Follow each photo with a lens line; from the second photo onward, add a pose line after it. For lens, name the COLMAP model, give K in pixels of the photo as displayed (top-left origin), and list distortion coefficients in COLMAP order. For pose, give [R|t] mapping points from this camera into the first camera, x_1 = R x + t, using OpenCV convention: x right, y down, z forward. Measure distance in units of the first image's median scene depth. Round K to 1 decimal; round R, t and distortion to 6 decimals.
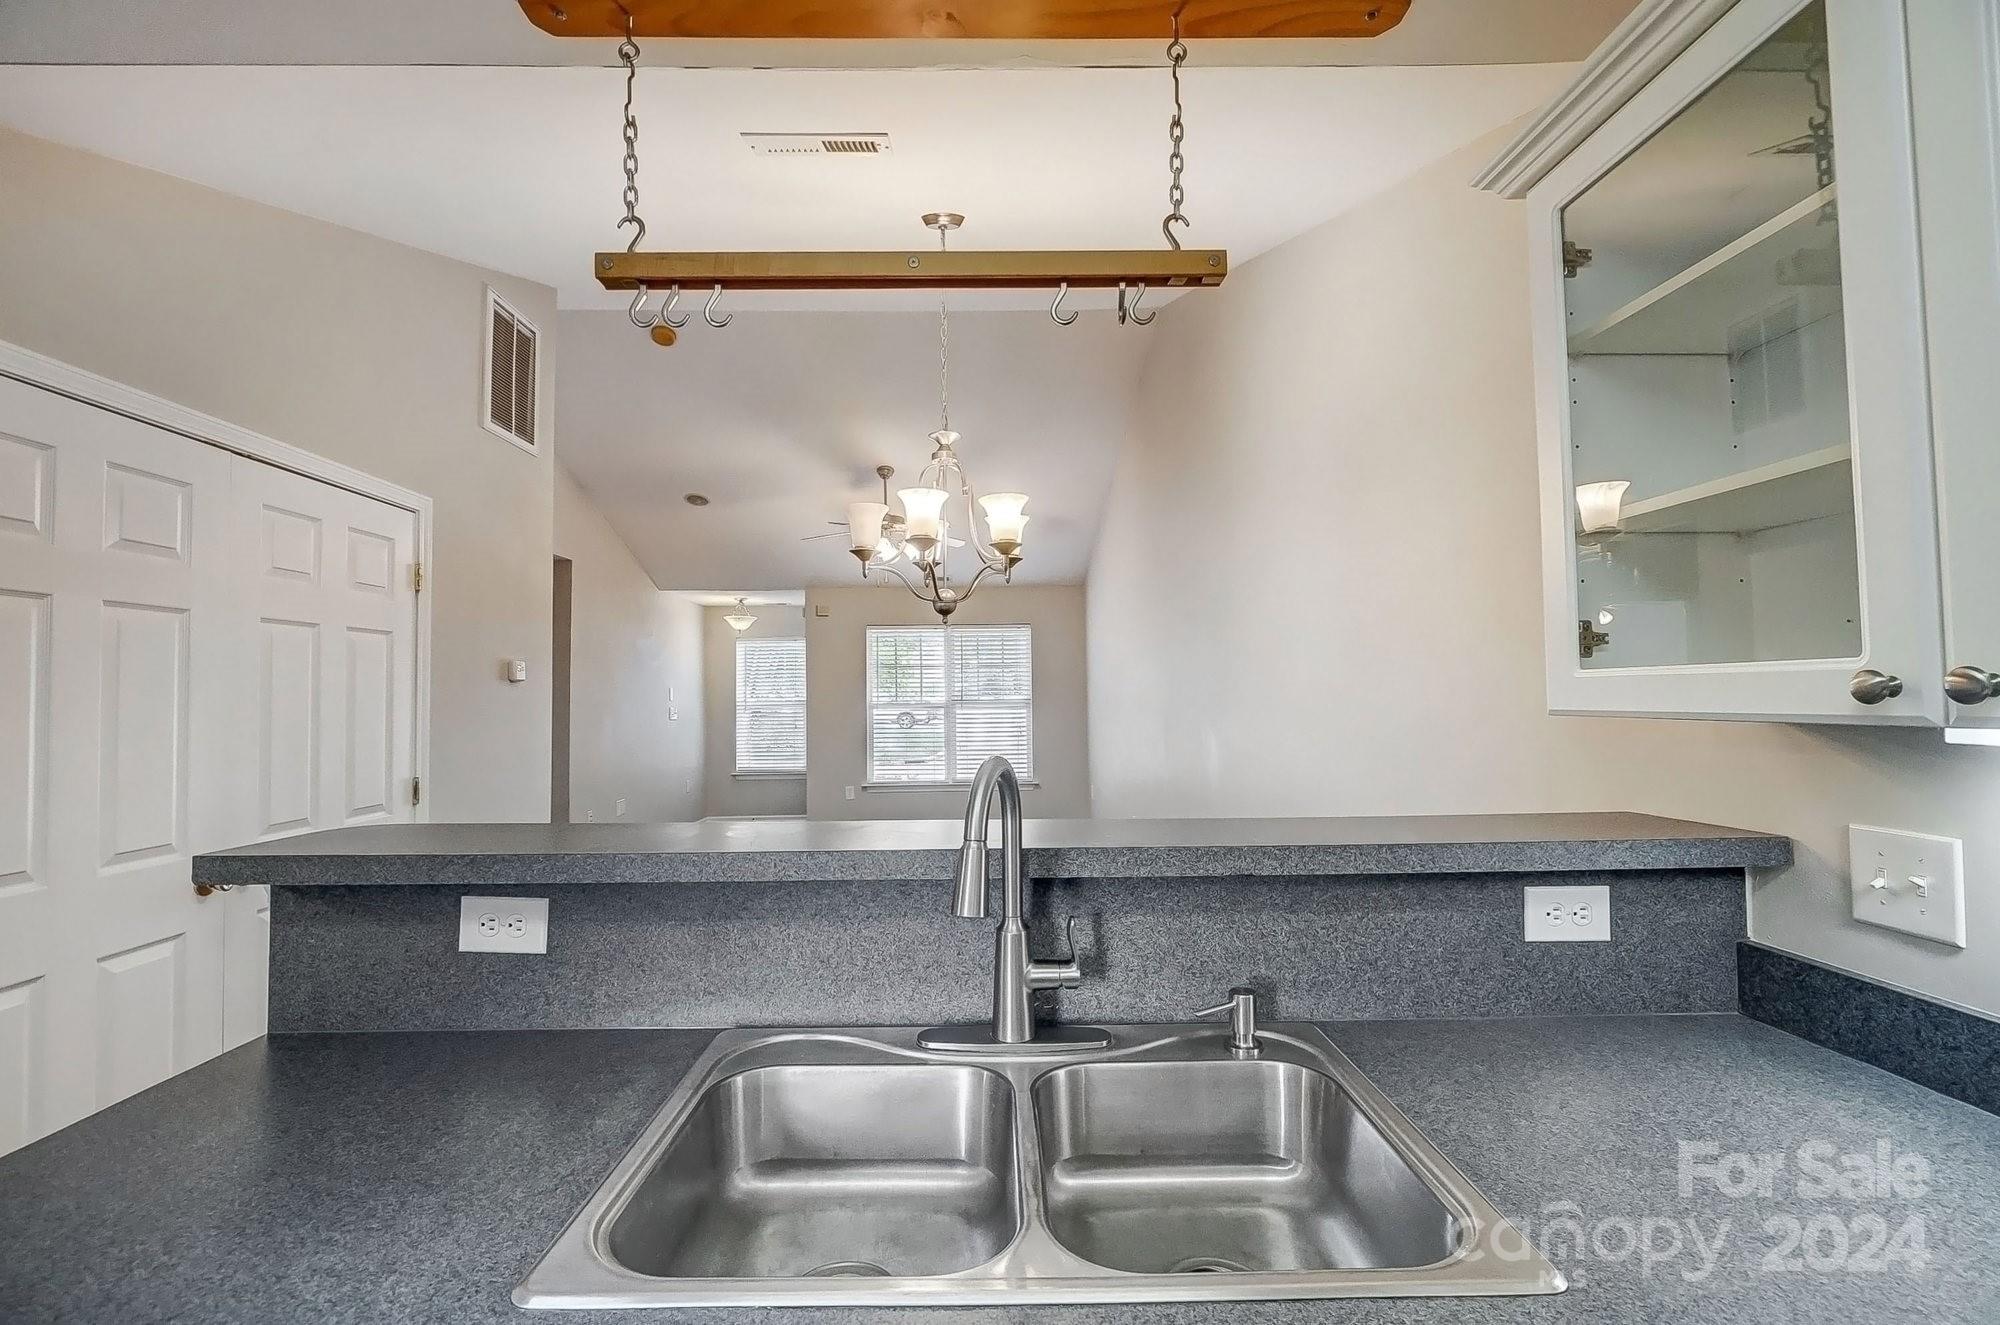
lens RADIAL K [[886.0, 0, 989.2], [0, 886.0, 662.7], [0, 0, 1]] dist [-0.002023, 0.000566]
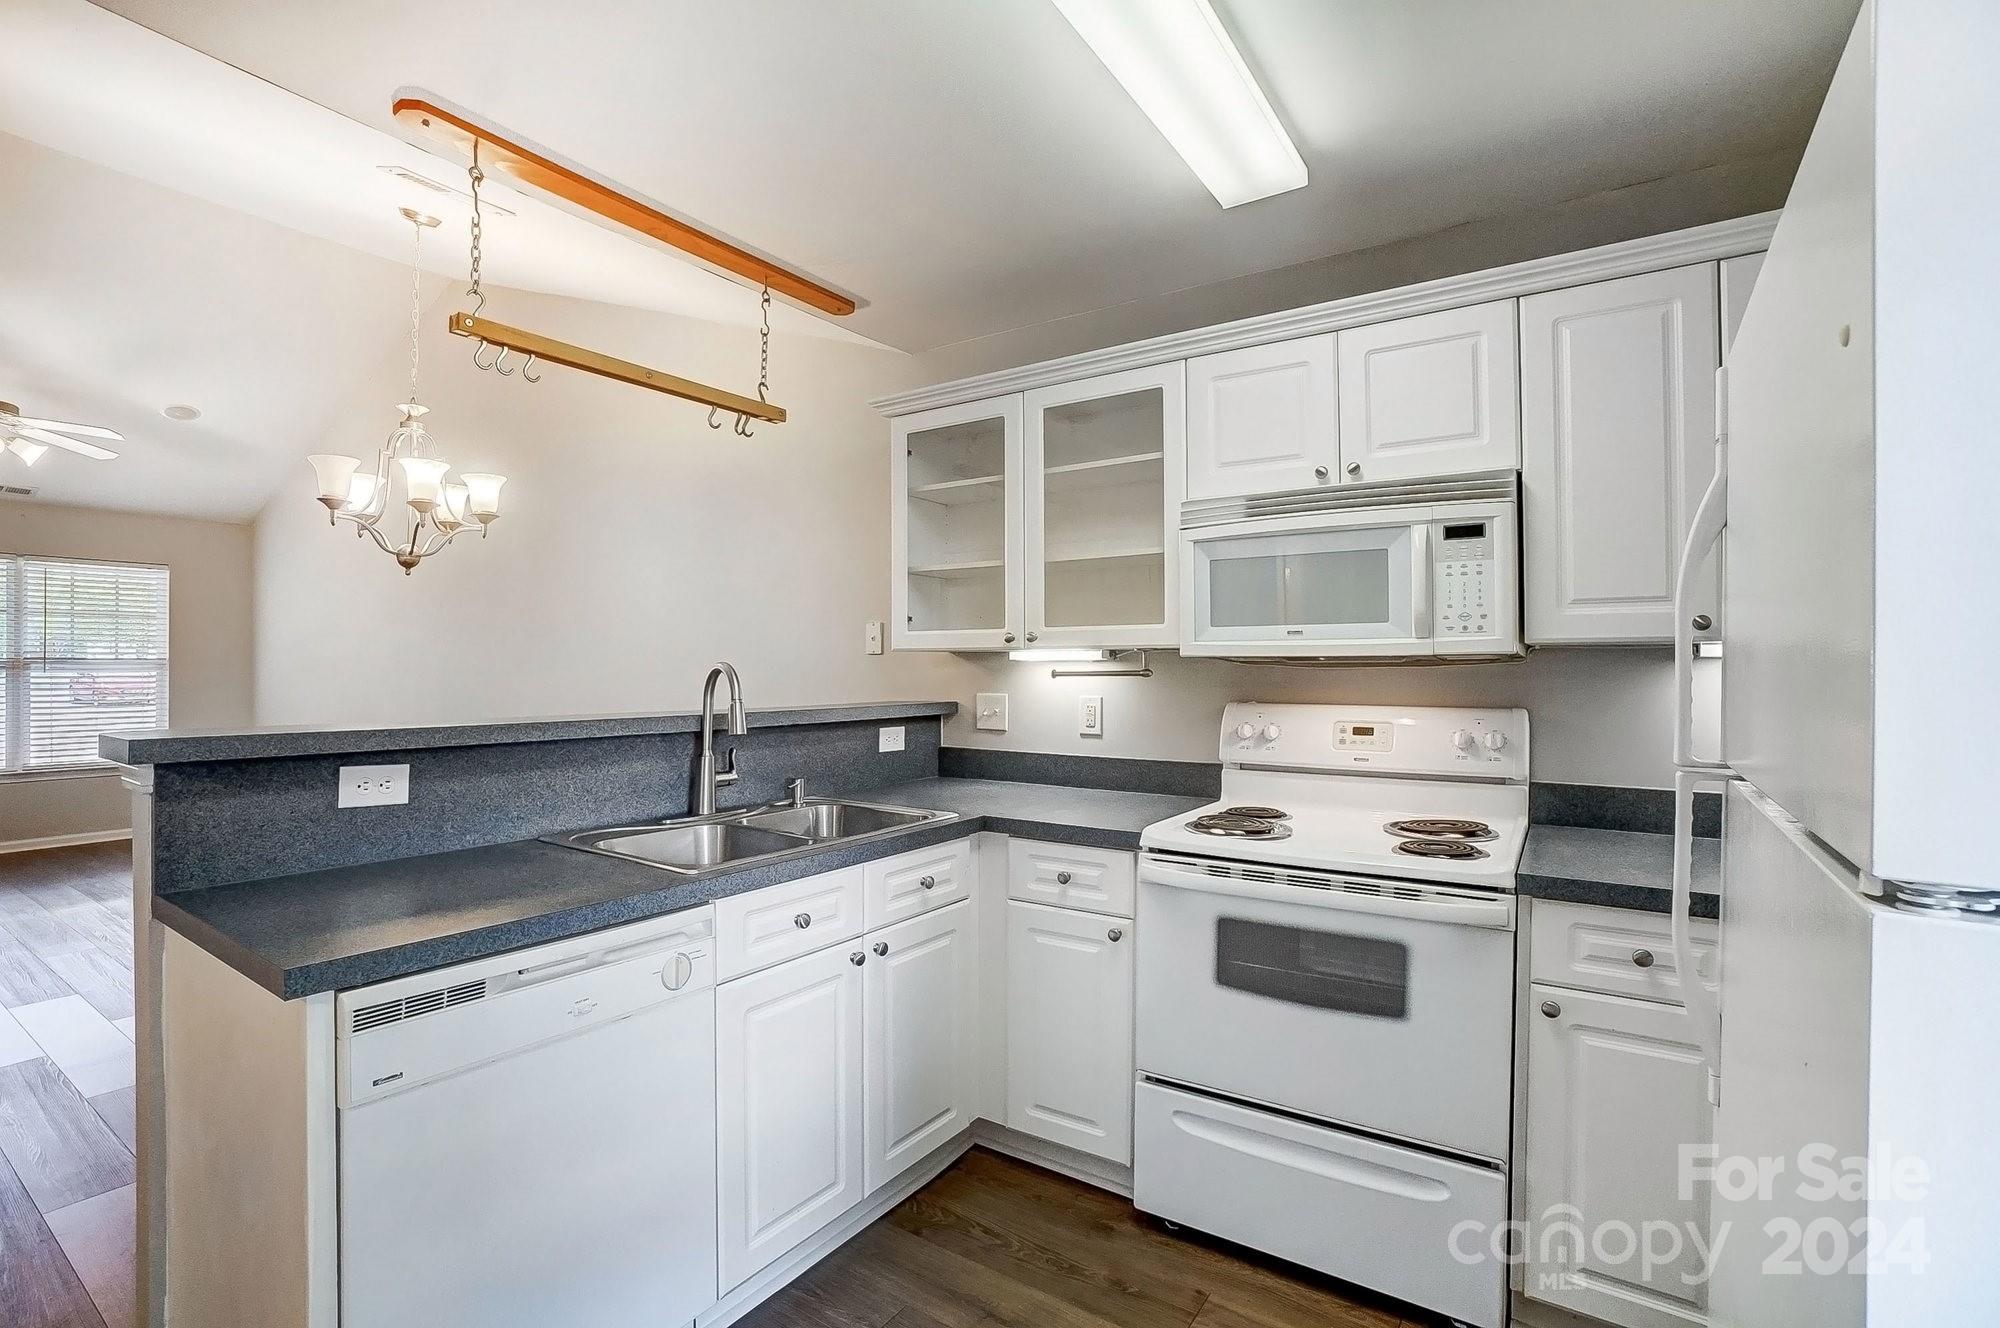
lens RADIAL K [[961.7, 0, 1000.0], [0, 961.7, 664.0], [0, 0, 1]] dist [-0.000077, 0.000420]
pose [[0.568753, 0.015263, 0.822367, -1.227834], [-0.036745, 0.999301, 0.006866, 0.063964], [-0.821687, -0.034122, 0.568916, -0.628936]]
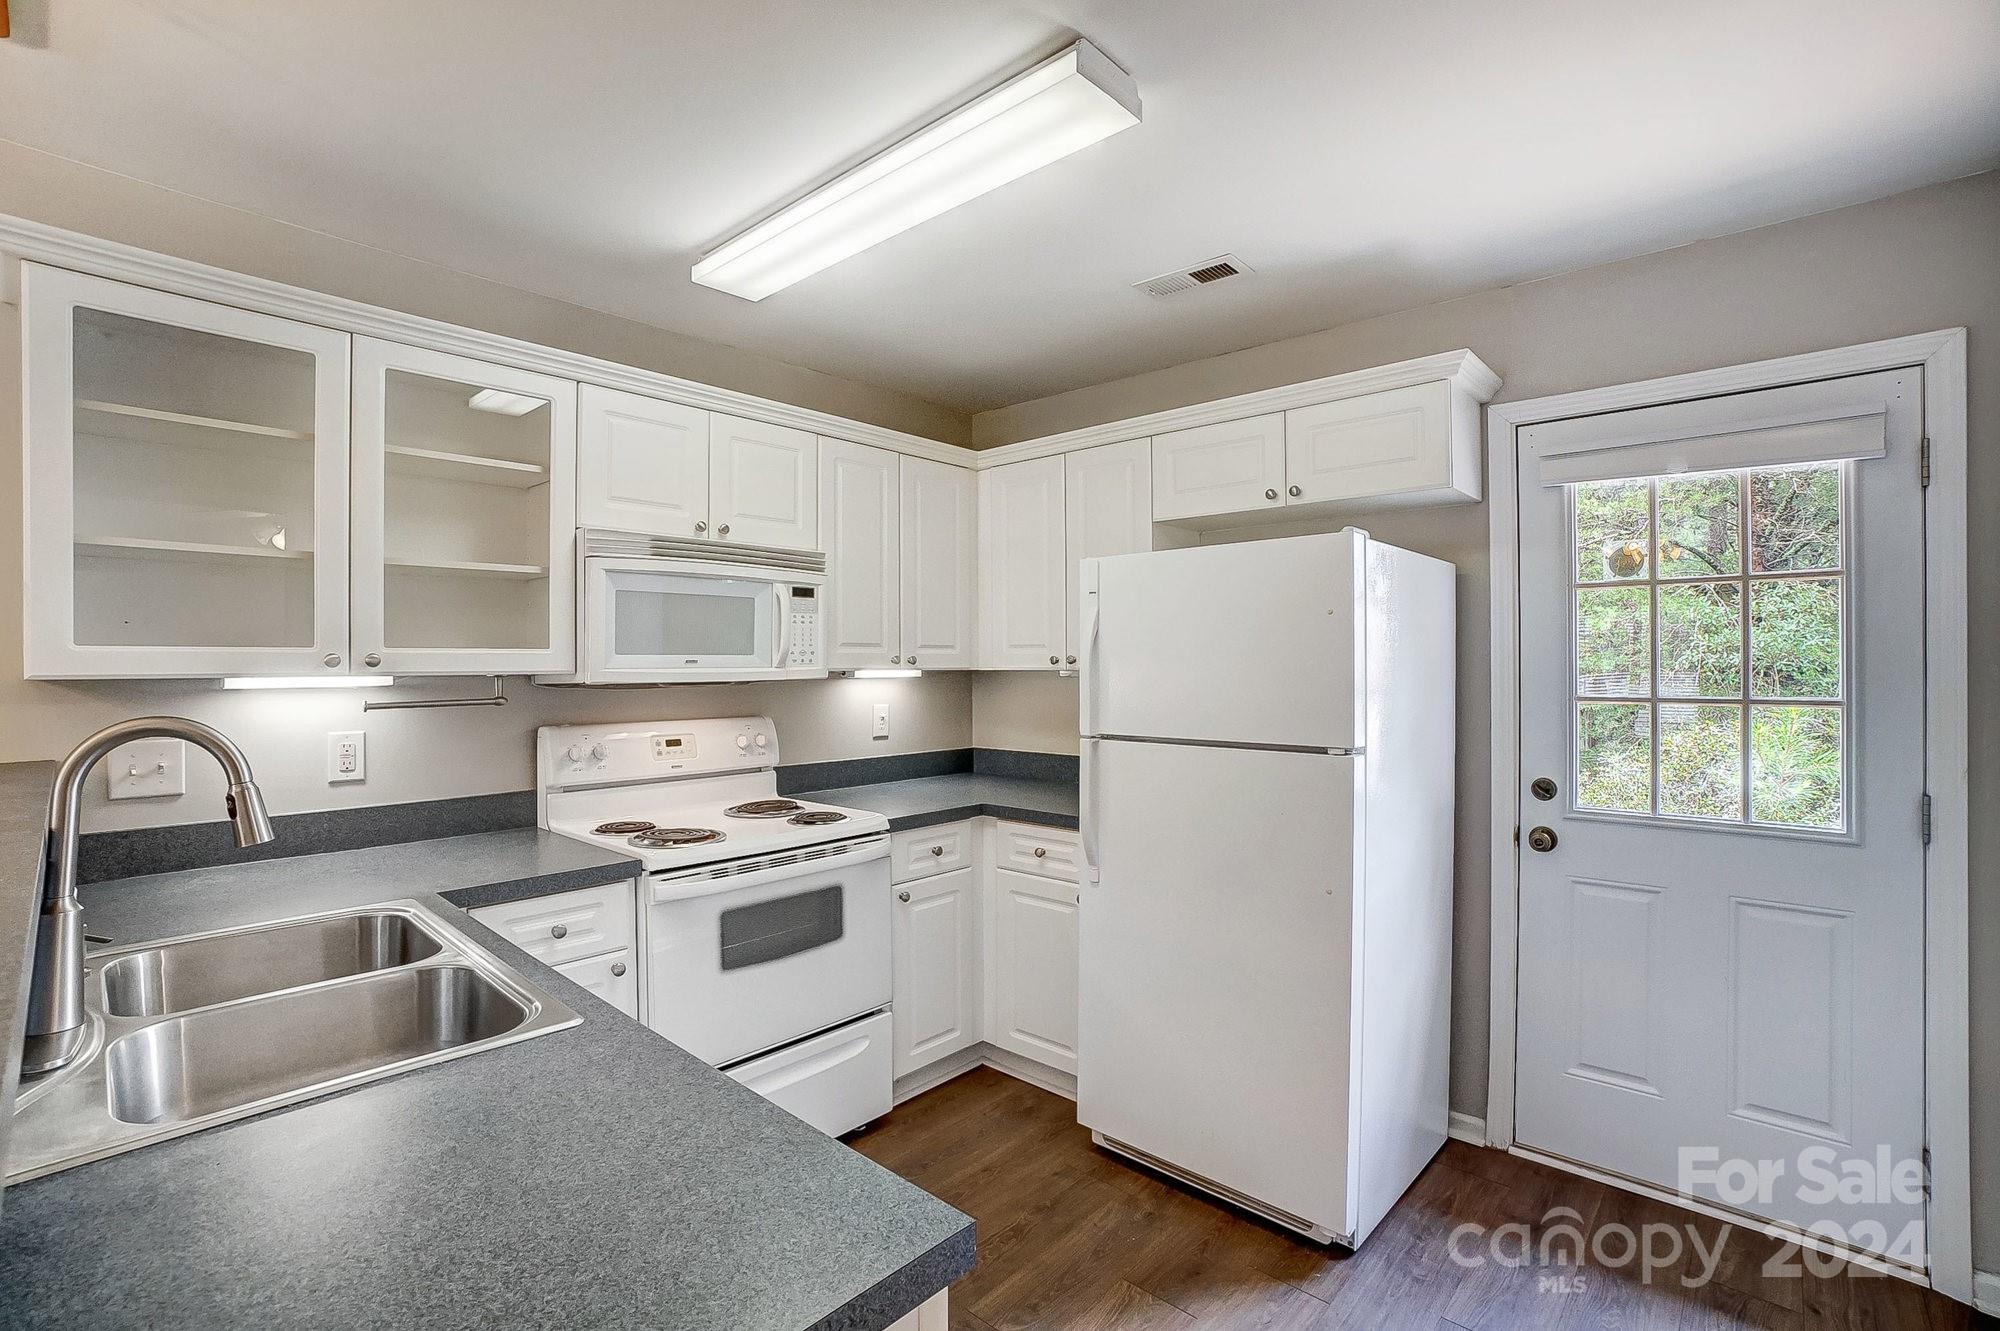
lens RADIAL K [[902.6, 0, 1000.0], [0, 902.6, 665.5], [0, 0, 1]] dist [0.000592, 0.000183]
pose [[-0.717524, 0.011533, 0.696439, -1.282450], [-0.015207, 0.999365, -0.032216, 0.058642], [-0.696368, -0.033707, -0.716893, 0.948202]]
